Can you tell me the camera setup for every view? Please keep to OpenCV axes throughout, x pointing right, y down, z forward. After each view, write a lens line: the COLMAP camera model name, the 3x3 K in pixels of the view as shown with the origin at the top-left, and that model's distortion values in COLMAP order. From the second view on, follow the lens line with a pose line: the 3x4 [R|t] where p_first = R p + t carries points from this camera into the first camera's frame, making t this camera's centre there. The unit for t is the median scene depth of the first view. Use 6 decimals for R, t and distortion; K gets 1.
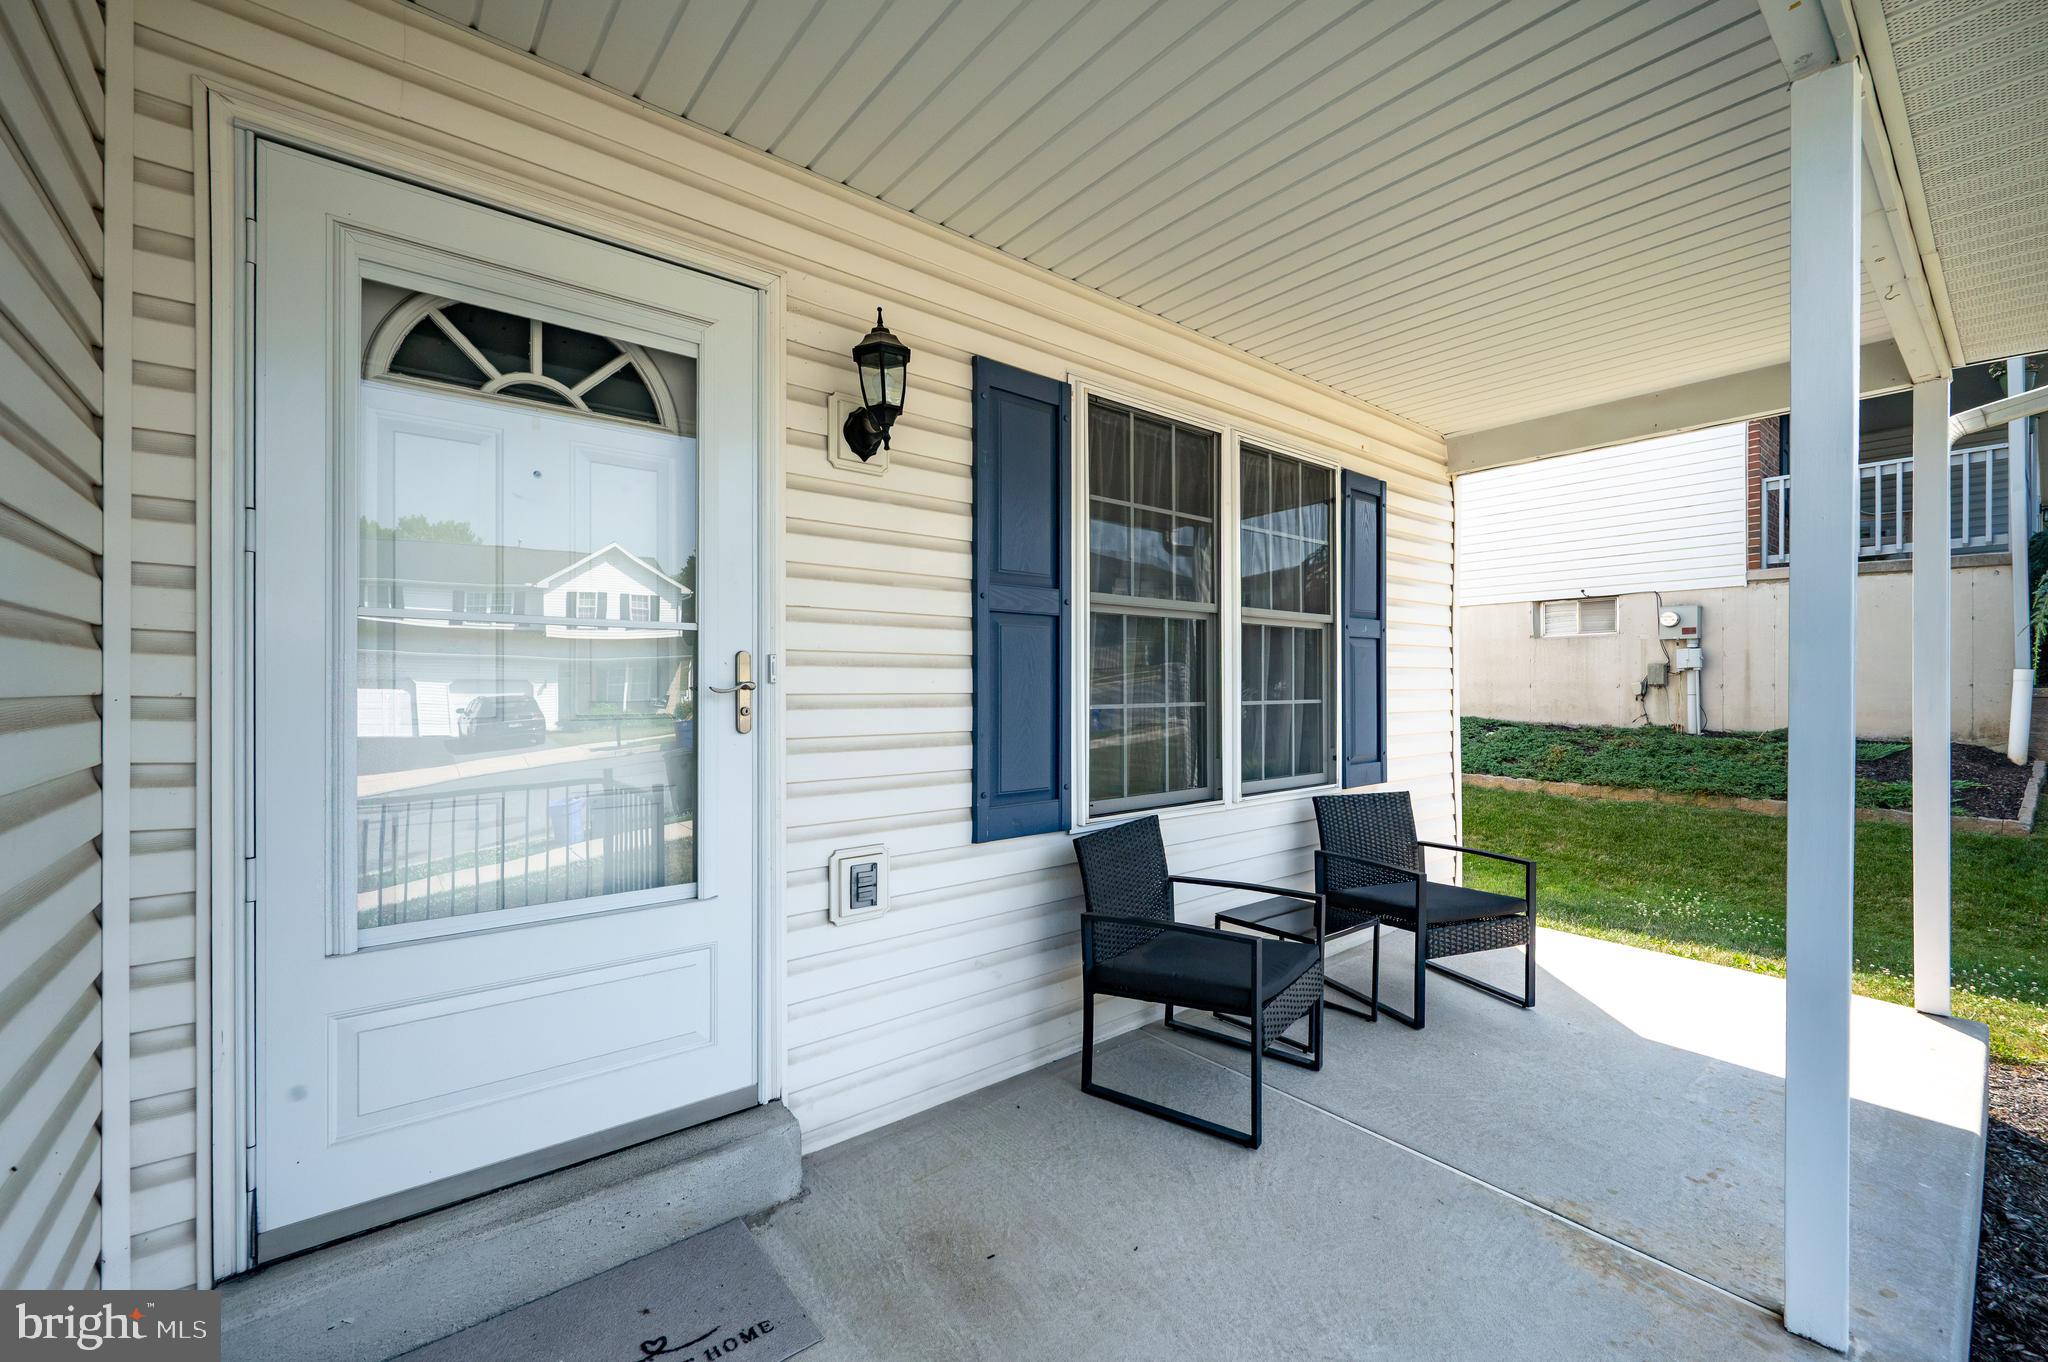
lens RADIAL K [[823.1, 0, 1079.4], [0, 823.1, 689.5], [0, 0, 1]] dist [-0.002500, -0.000019]
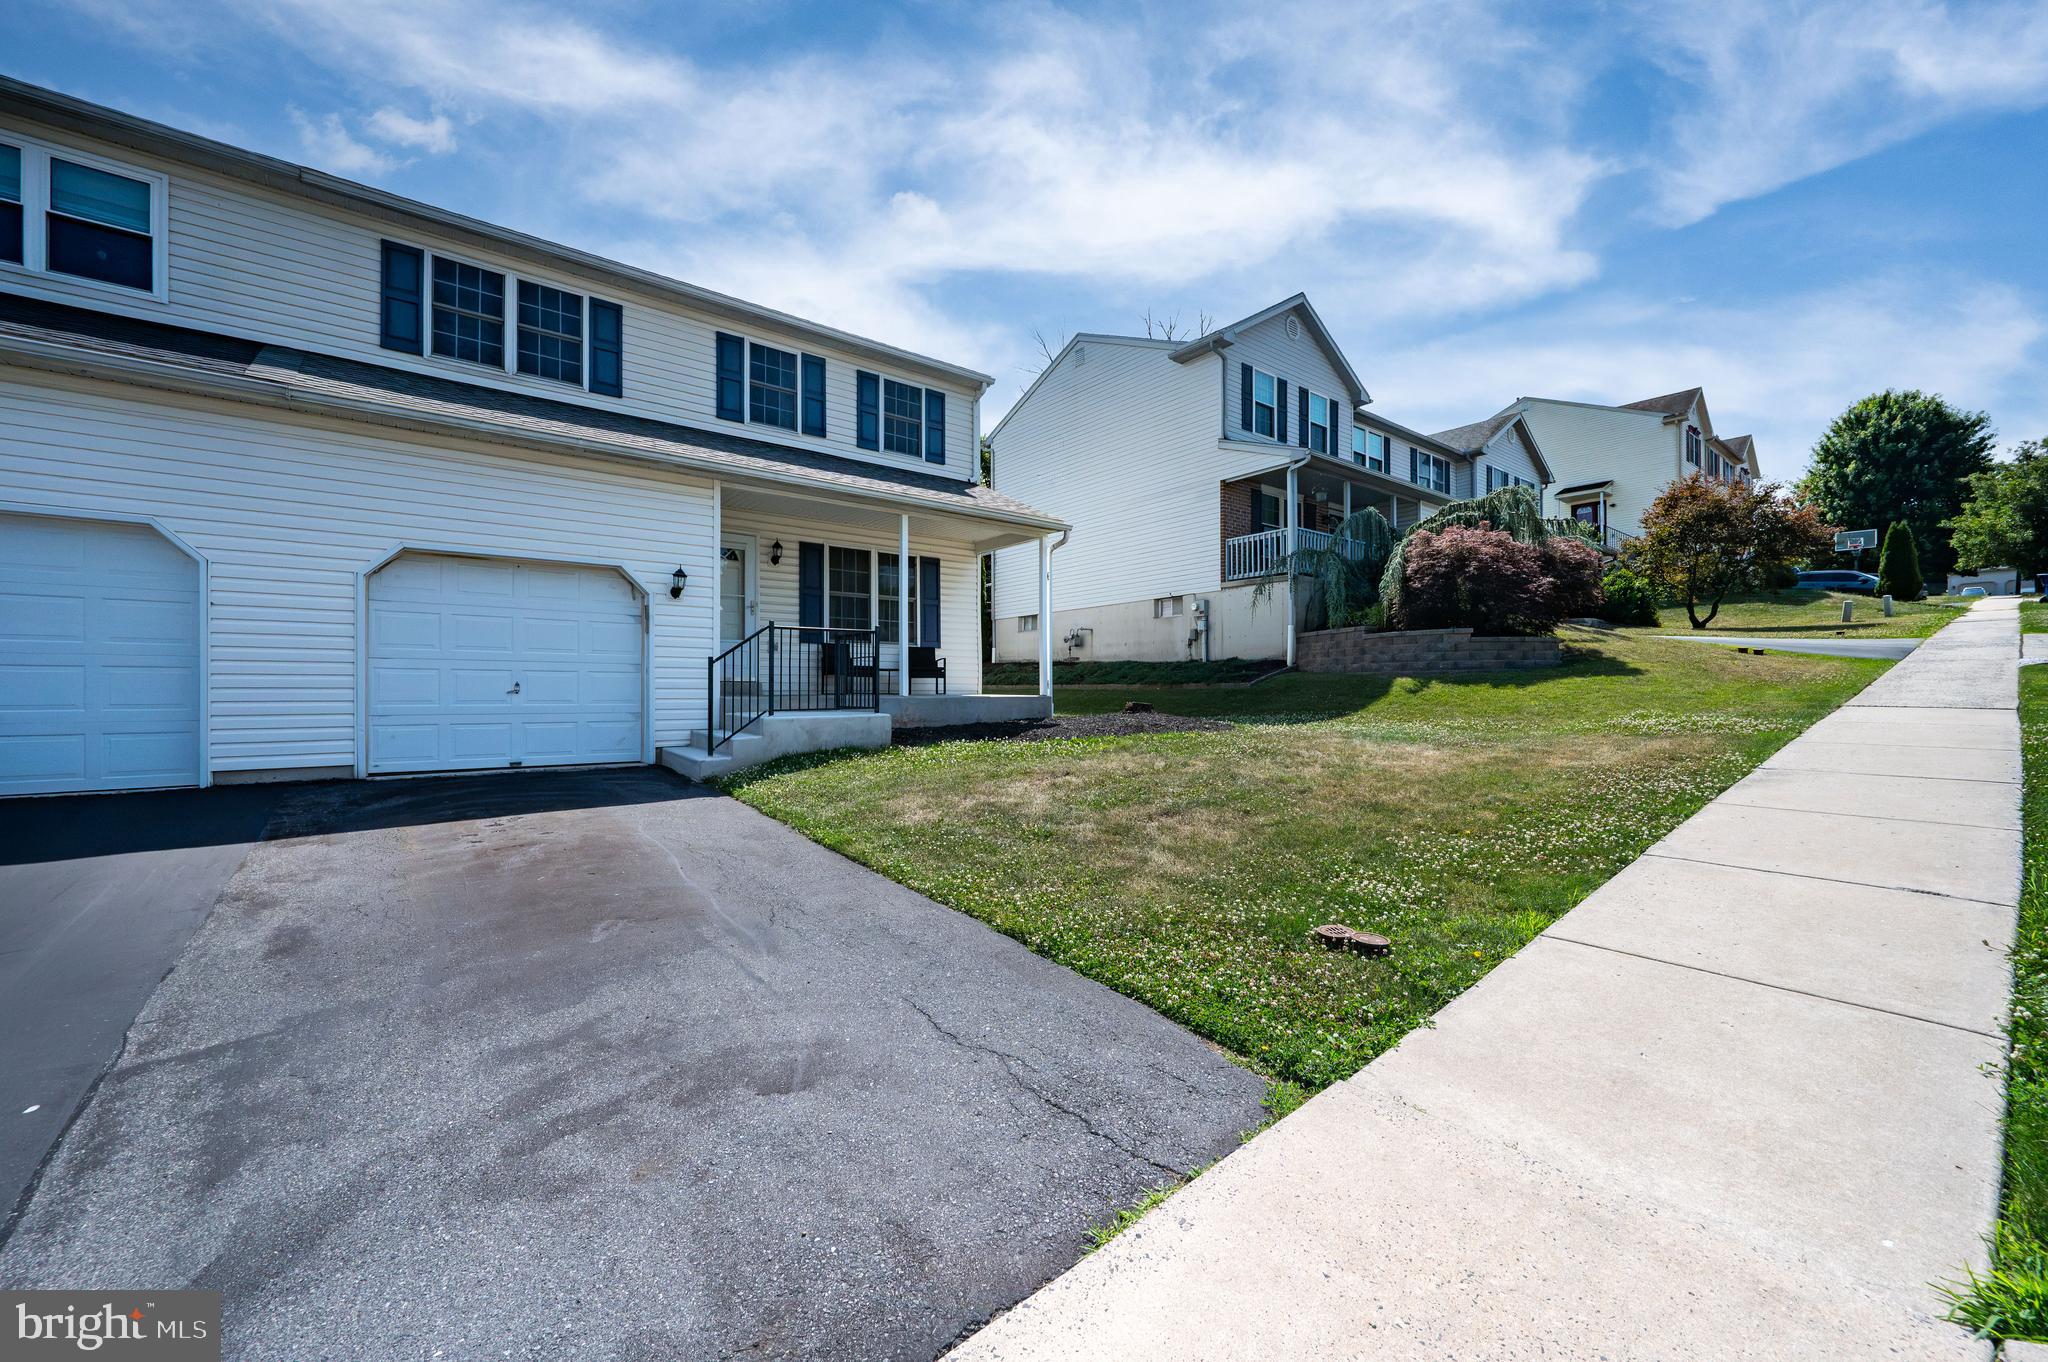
lens RADIAL K [[823.1, 0, 1052.5], [0, 823.1, 671.7], [0, 0, 1]] dist [-0.002500, -0.000019]
pose [[0.999963, -0.004390, 0.007386, 1.105987], [0.004626, 0.999470, -0.032230, 0.435625], [-0.007240, 0.032263, 0.999453, -3.197590]]
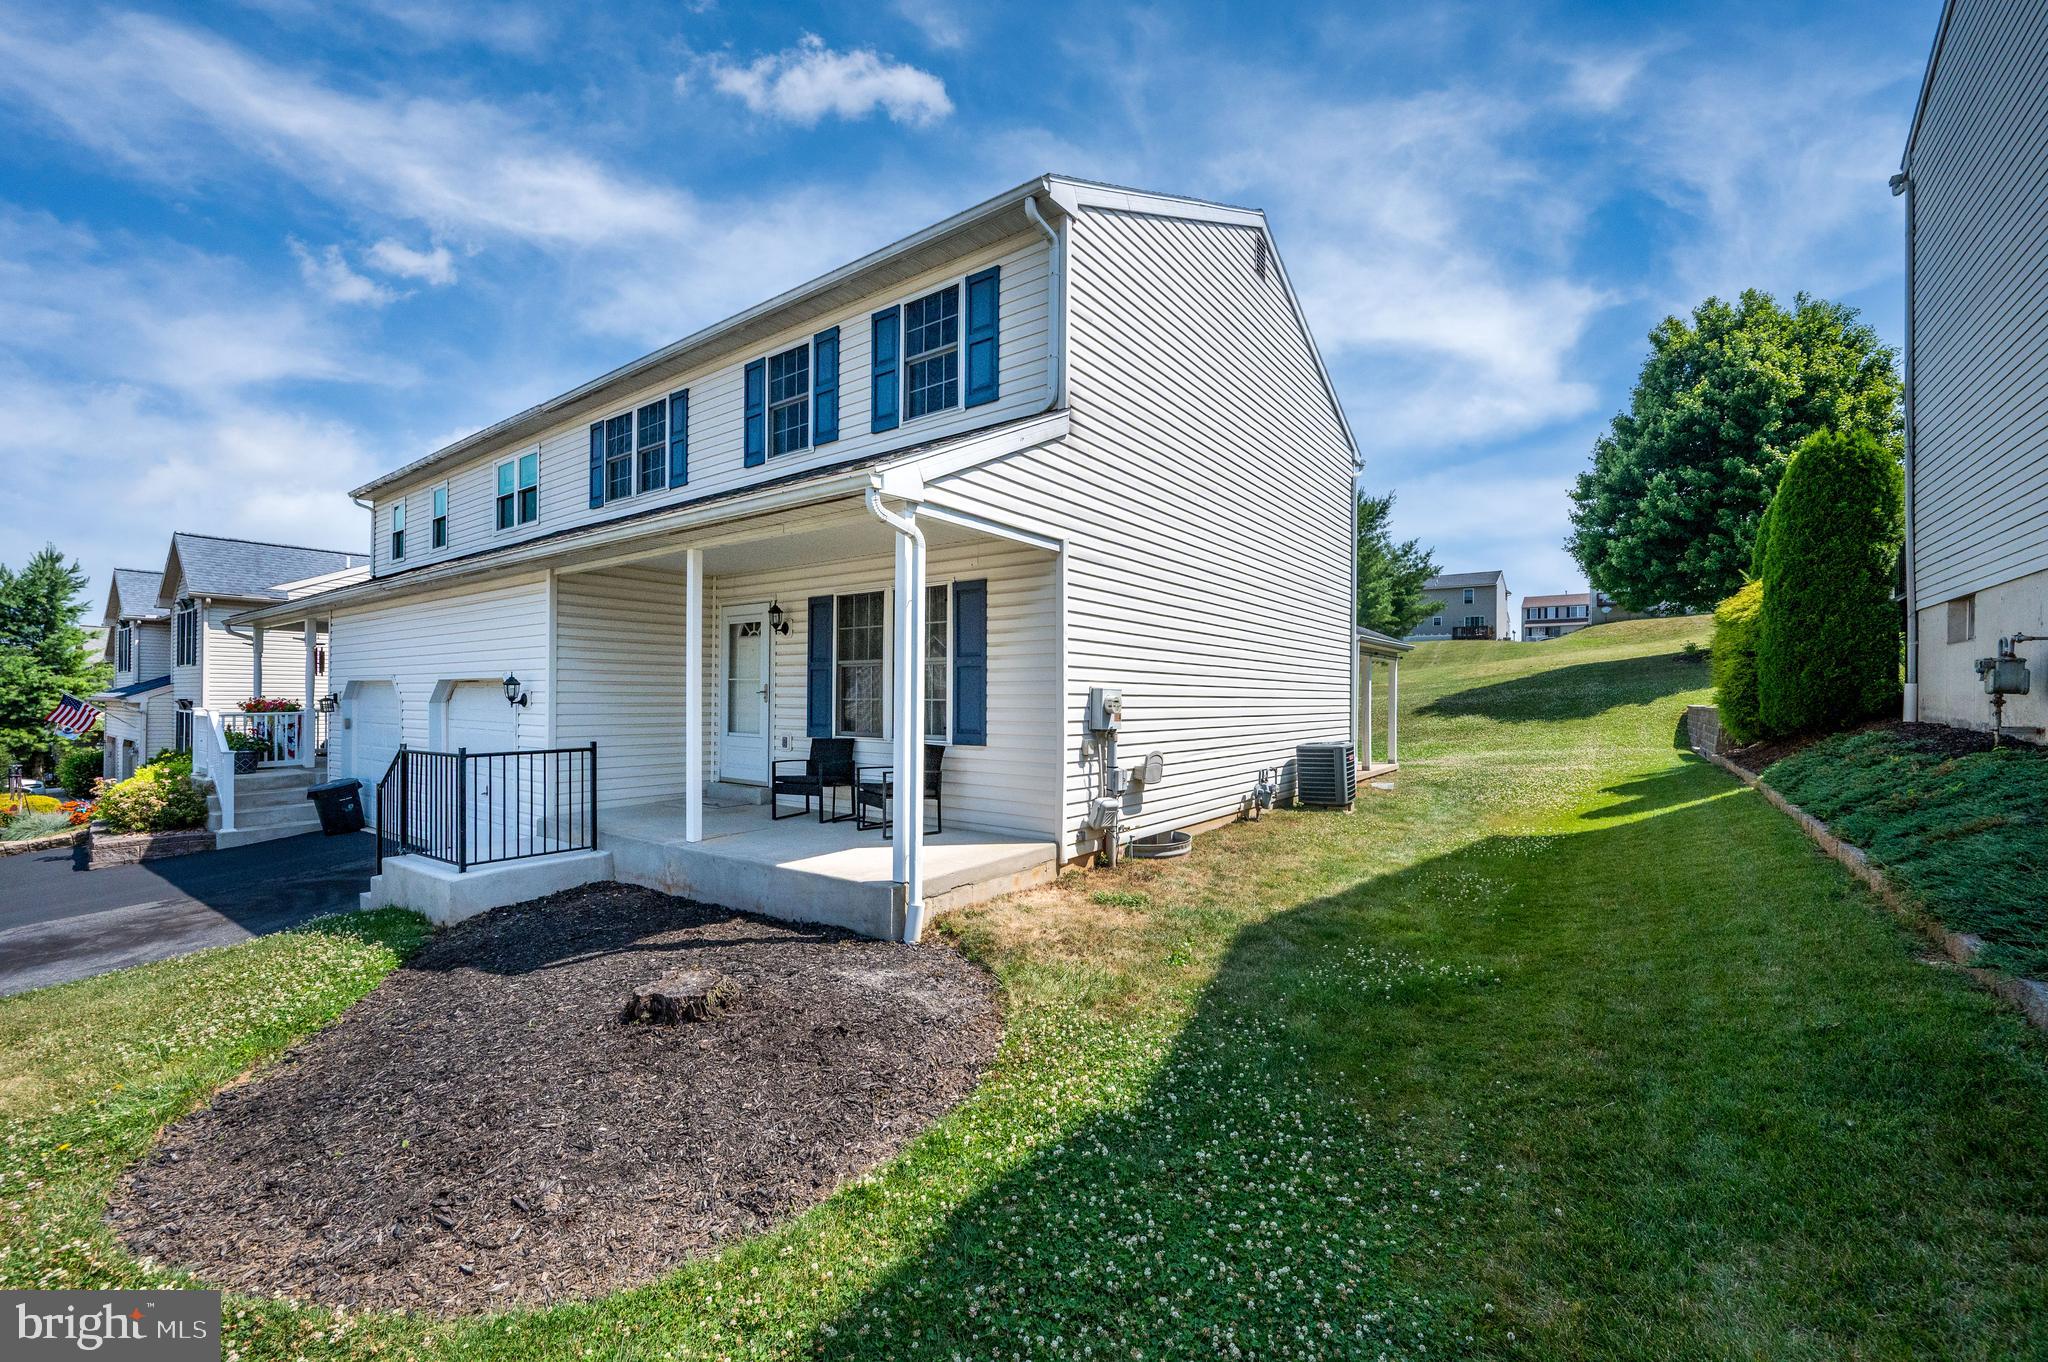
lens RADIAL K [[823.1, 0, 1032.0], [0, 823.1, 686.1], [0, 0, 1]] dist [-0.002500, -0.000019]
pose [[0.239293, -0.012840, -0.970862, 2.946719], [-0.009315, 0.999836, -0.015519, 0.012159], [0.970903, 0.012757, 0.239134, 0.925119]]
